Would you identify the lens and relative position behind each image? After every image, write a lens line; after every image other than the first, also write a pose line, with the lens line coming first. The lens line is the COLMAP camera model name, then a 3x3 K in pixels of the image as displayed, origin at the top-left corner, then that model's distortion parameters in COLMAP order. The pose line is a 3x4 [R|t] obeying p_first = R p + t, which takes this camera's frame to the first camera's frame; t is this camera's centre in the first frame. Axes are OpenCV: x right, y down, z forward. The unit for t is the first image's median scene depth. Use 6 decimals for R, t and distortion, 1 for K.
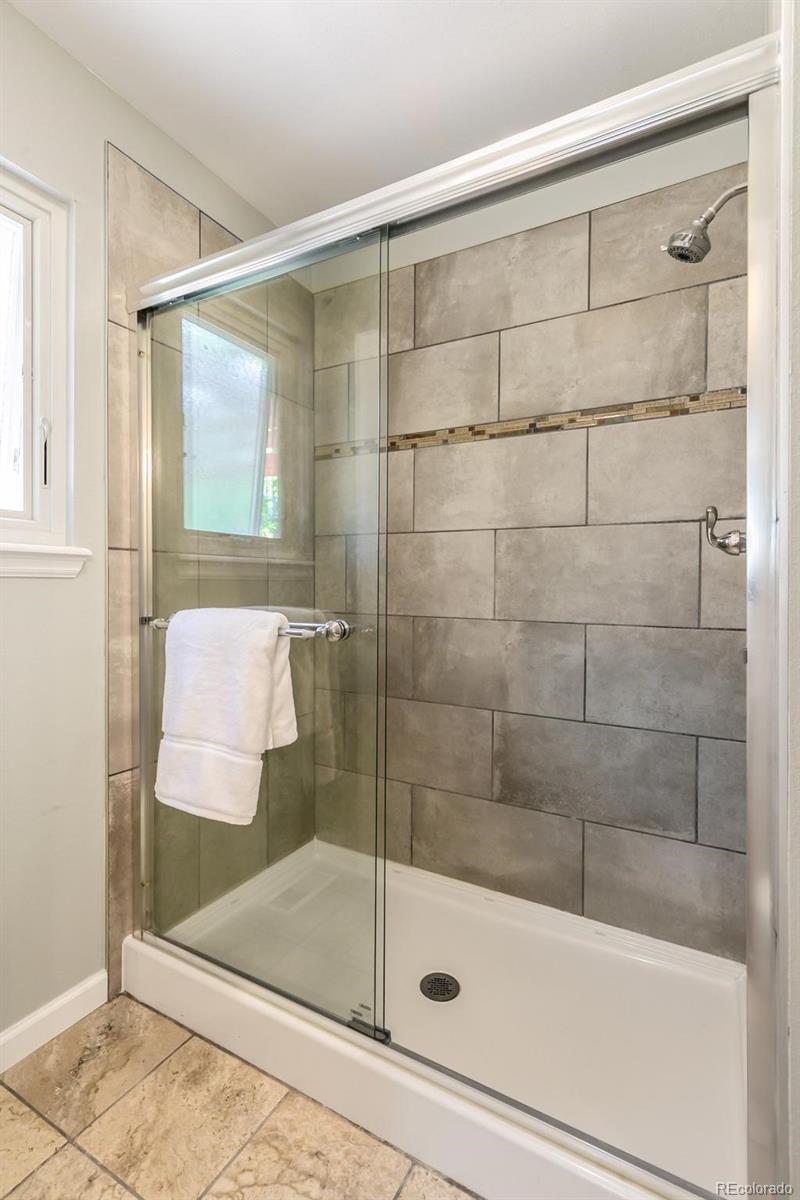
lens RADIAL K [[568.6, 0, 389.3], [0, 568.6, 581.8], [0, 0, 1]] dist [0.006239, -0.000623]
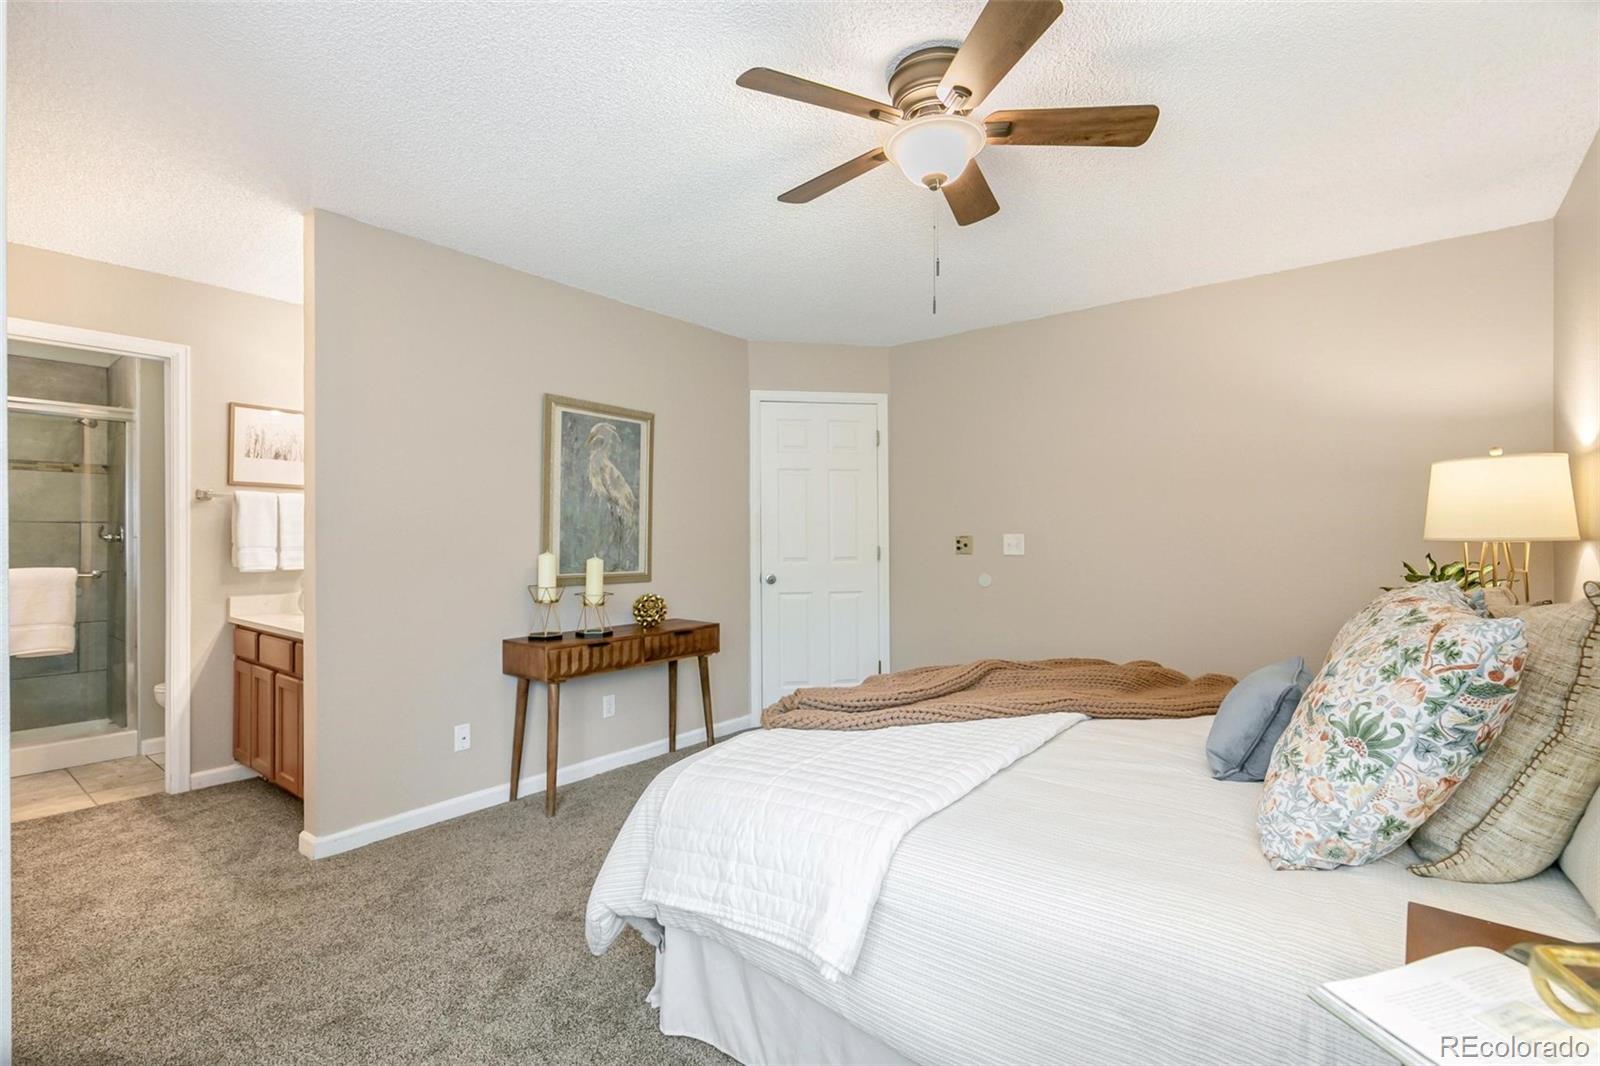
lens RADIAL K [[758.2, 0, 816.6], [0, 758.2, 533.3], [0, 0, 1]] dist [0.006239, -0.000623]
pose [[0.160209, -0.008208, 0.987049, -1.713613], [0.001821, 0.999966, 0.008020, -0.078080], [-0.987081, 0.000513, 0.160219, -2.045553]]
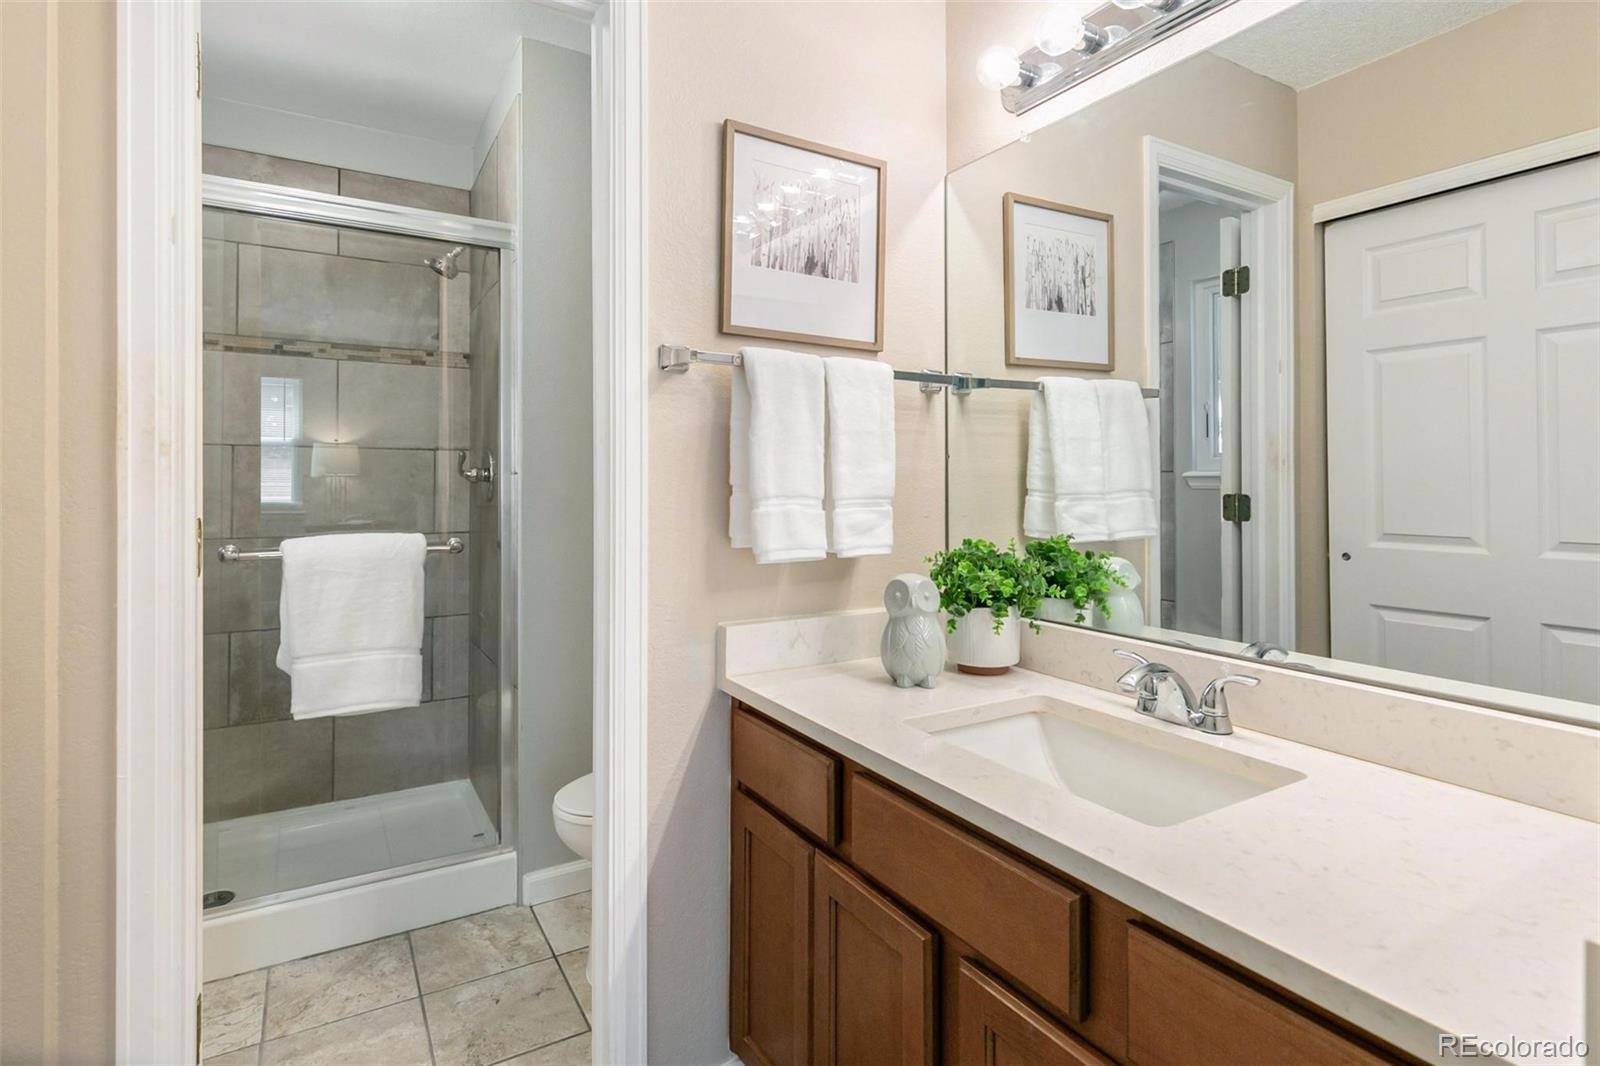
lens RADIAL K [[824.9, 0, 775.2], [0, 824.9, 473.8], [0, 0, 1]] dist [0.004966, -0.000024]
pose [[0.521126, -0.005922, 0.853459, -0.601350], [0.003240, 0.999982, 0.004961, -0.053611], [-0.853473, 0.000180, 0.521136, -0.588984]]
